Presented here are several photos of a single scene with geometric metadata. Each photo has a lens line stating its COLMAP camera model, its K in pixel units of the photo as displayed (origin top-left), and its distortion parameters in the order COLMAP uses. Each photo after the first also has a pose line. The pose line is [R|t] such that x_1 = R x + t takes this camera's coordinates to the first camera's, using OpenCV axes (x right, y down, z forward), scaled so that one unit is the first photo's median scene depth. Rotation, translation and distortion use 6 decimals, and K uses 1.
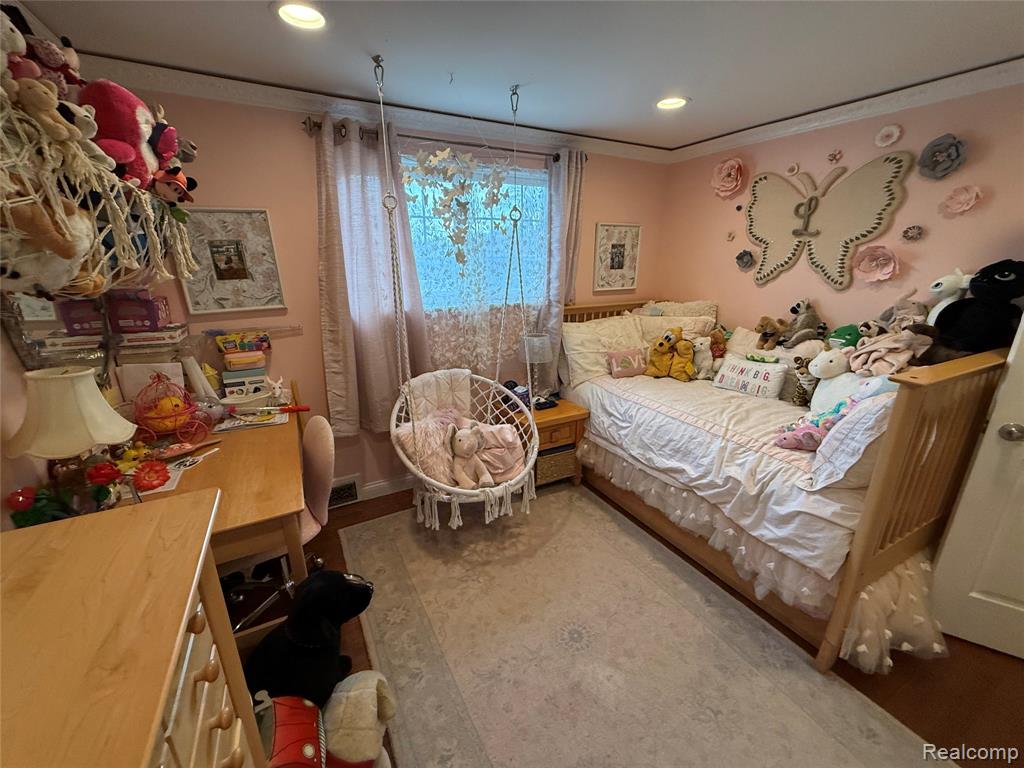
lens RADIAL K [[407.7, 0, 511.8], [0, 407.7, 381.9], [0, 0, 1]] dist [-0.004062, 0.000268]
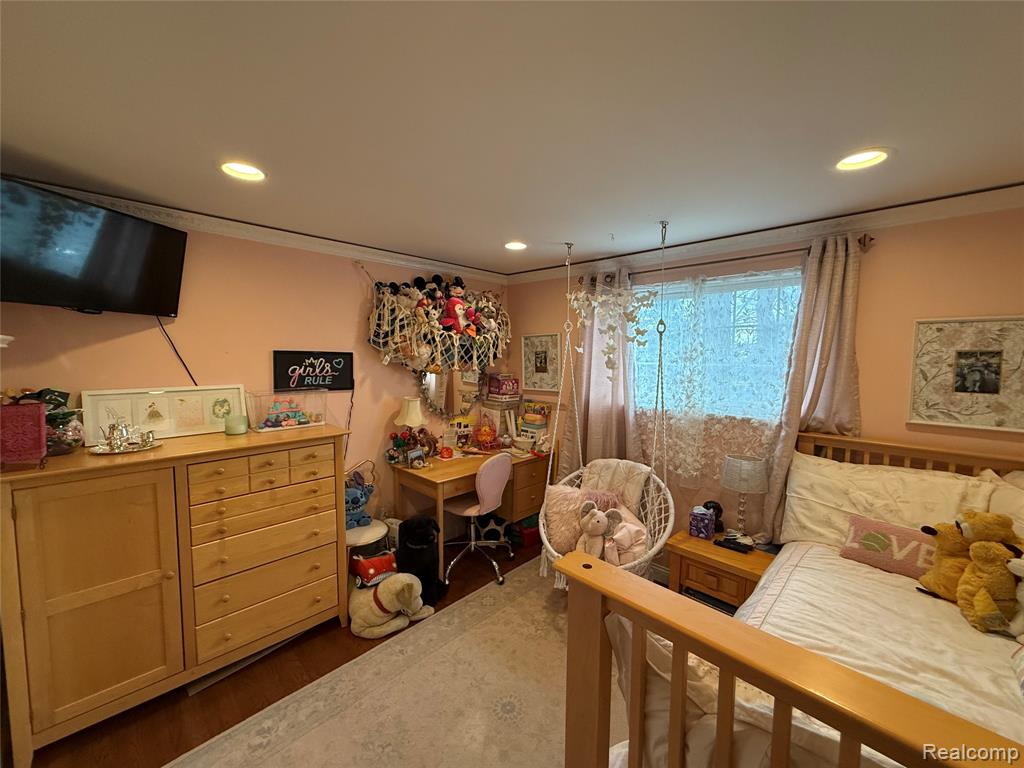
lens RADIAL K [[407.7, 0, 516.0], [0, 407.7, 387.3], [0, 0, 1]] dist [-0.004062, 0.000268]
pose [[0.300249, 0.083658, -0.950185, 0.728320], [-0.291830, 0.956437, -0.008007, -0.114444], [0.908122, 0.279697, 0.311583, 0.298312]]
